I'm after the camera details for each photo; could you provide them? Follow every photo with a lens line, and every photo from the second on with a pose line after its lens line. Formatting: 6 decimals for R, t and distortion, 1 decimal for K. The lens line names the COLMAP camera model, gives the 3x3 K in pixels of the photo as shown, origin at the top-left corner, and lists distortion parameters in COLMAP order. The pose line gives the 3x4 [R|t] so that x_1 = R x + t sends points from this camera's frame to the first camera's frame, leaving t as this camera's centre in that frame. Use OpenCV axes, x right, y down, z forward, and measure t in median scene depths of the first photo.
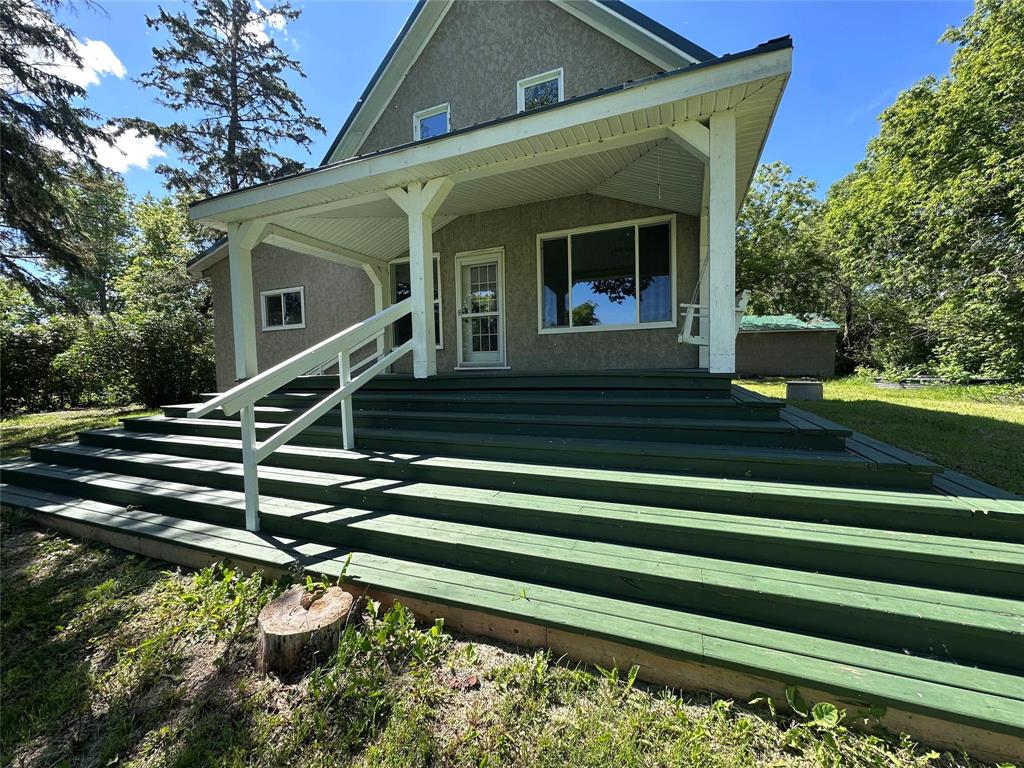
lens RADIAL K [[406.1, 0, 514.4], [0, 406.1, 383.6], [0, 0, 1]] dist [-0.003123, 0.000116]
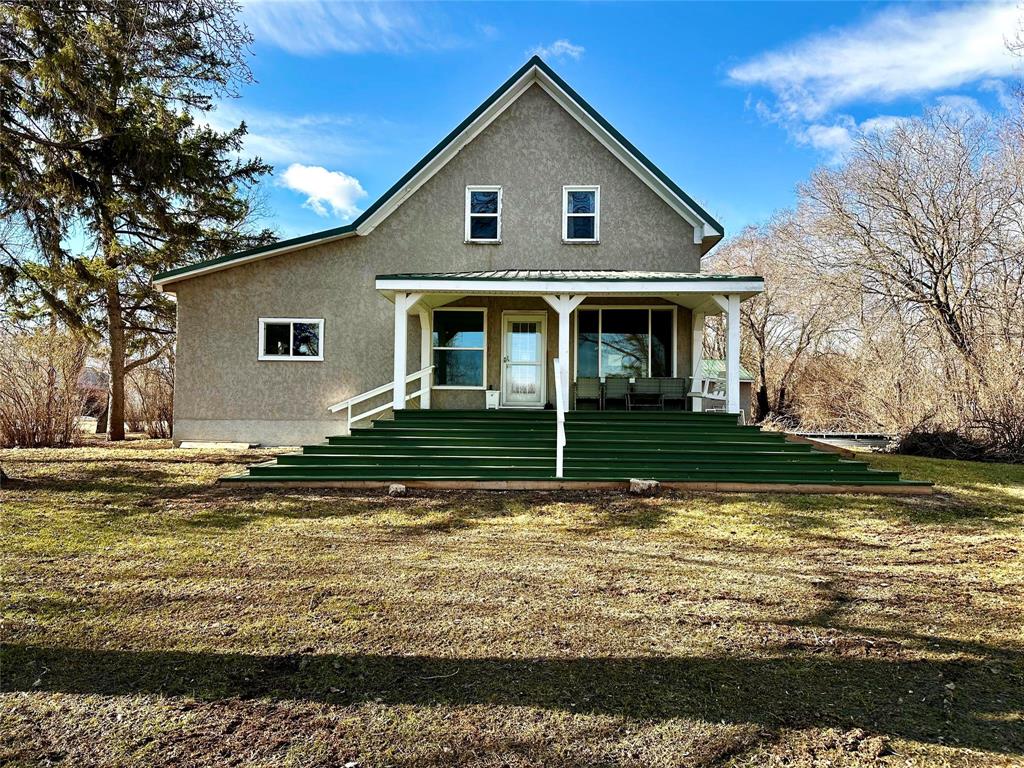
lens RADIAL K [[712.7, 0, 515.3], [0, 712.7, 383.7], [0, 0, 1]] dist [0.099765, 0.000779]
pose [[0.935149, 0.043640, 0.351557, -0.524665], [-0.015439, 0.996461, -0.082628, 0.040584], [-0.353919, 0.071842, 0.932513, -0.591736]]
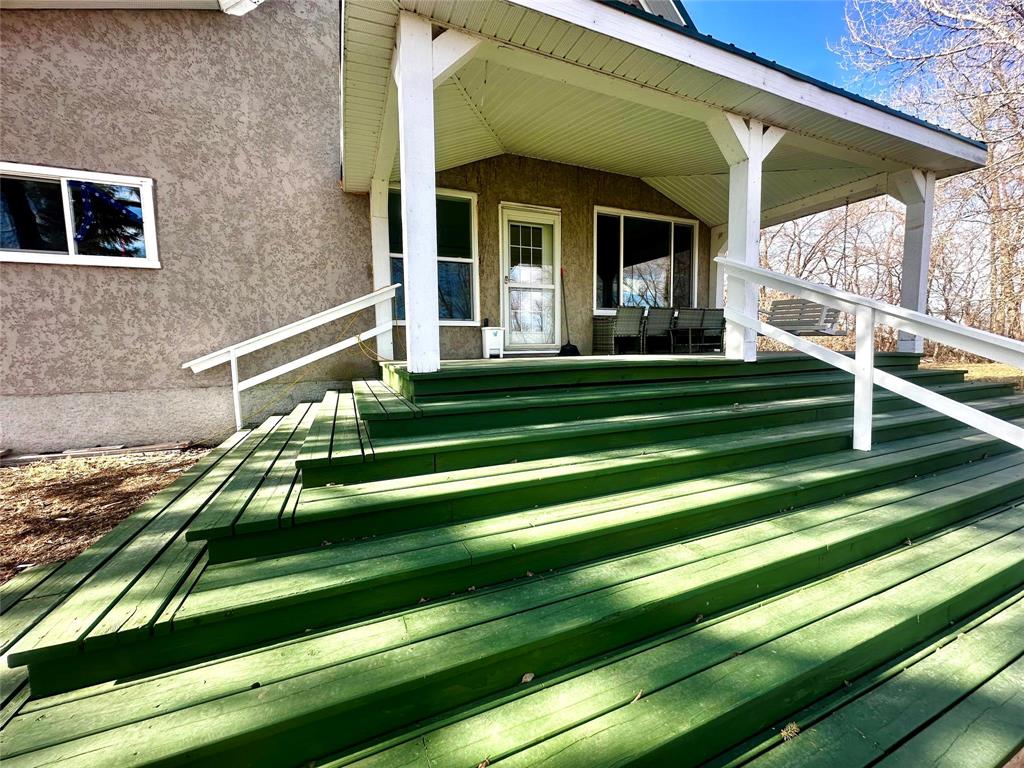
lens RADIAL K [[406.1, 0, 510.6], [0, 406.1, 383.3], [0, 0, 1]] dist [-0.003123, 0.000116]
pose [[0.706645, -0.052501, 0.705618, -0.431897], [0.033306, 0.998606, 0.040946, -0.006262], [-0.706784, -0.005432, 0.707408, 0.280186]]
